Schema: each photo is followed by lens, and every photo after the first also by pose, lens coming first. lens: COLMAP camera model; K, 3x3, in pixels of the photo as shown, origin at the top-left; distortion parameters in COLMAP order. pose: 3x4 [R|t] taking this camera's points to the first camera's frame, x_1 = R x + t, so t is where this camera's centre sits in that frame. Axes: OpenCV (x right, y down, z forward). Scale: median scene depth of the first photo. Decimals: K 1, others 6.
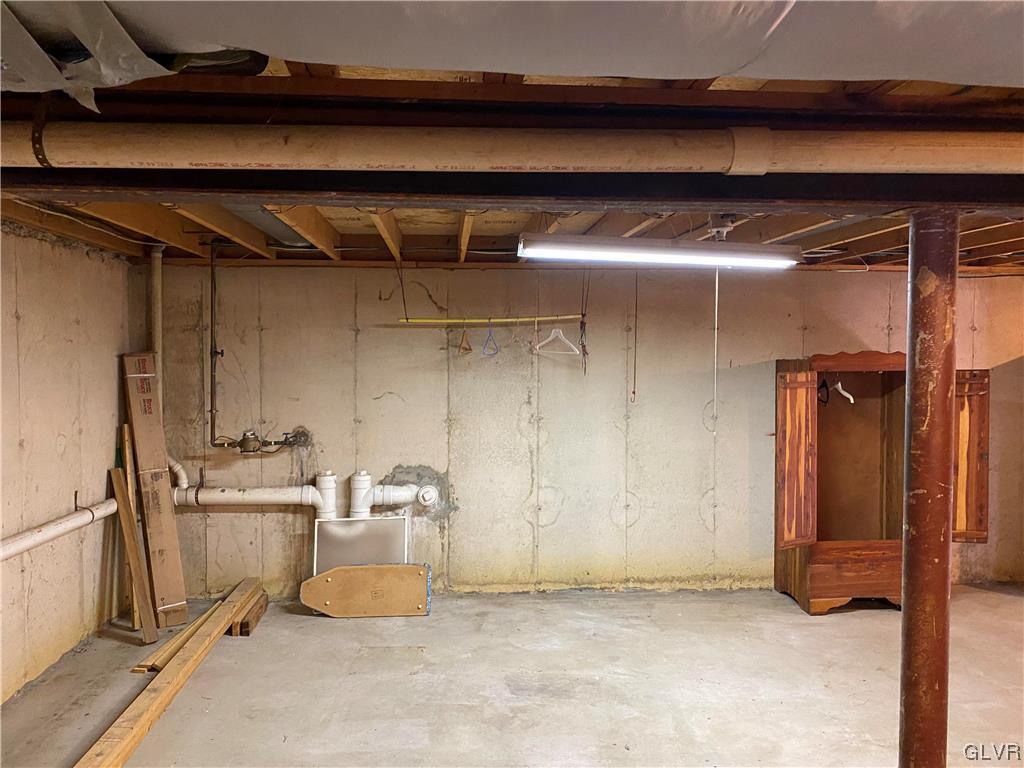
lens RADIAL K [[775.2, 0, 512.2], [0, 775.2, 386.8], [0, 0, 1]] dist [0.033395, -0.027823]
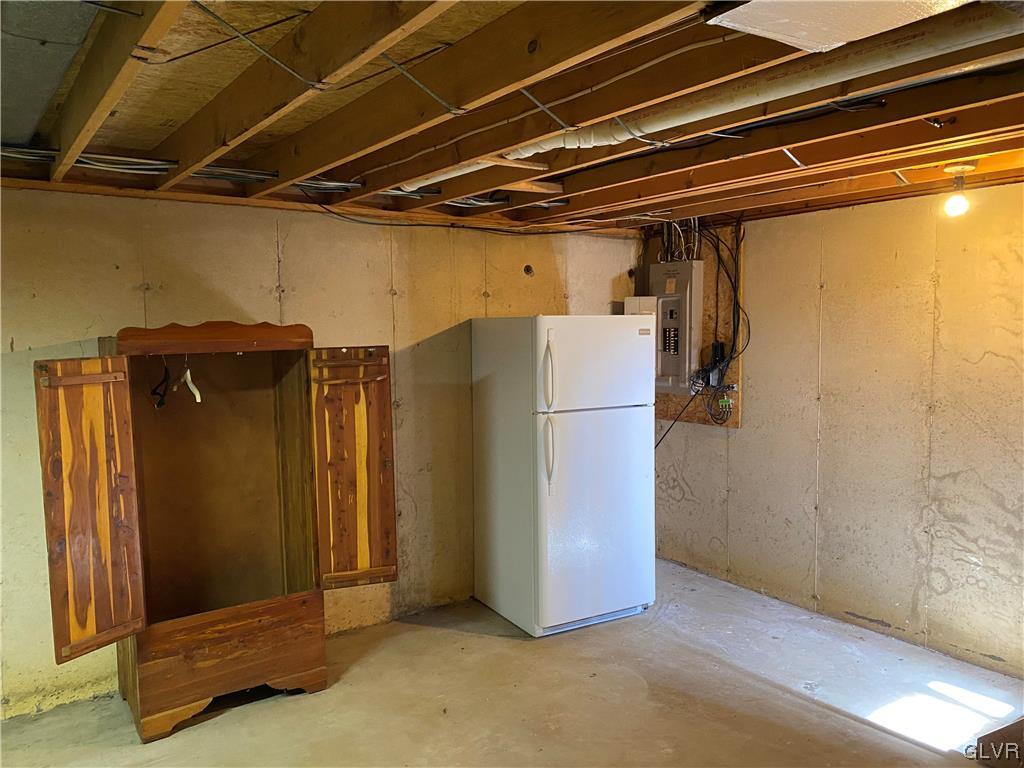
lens RADIAL K [[775.2, 0, 513.3], [0, 775.2, 382.5], [0, 0, 1]] dist [0.033395, -0.027823]
pose [[0.860239, -0.050304, 0.507403, 0.333408], [0.037000, 0.998657, 0.036278, -0.009480], [-0.508546, -0.012434, 0.860945, 0.308420]]
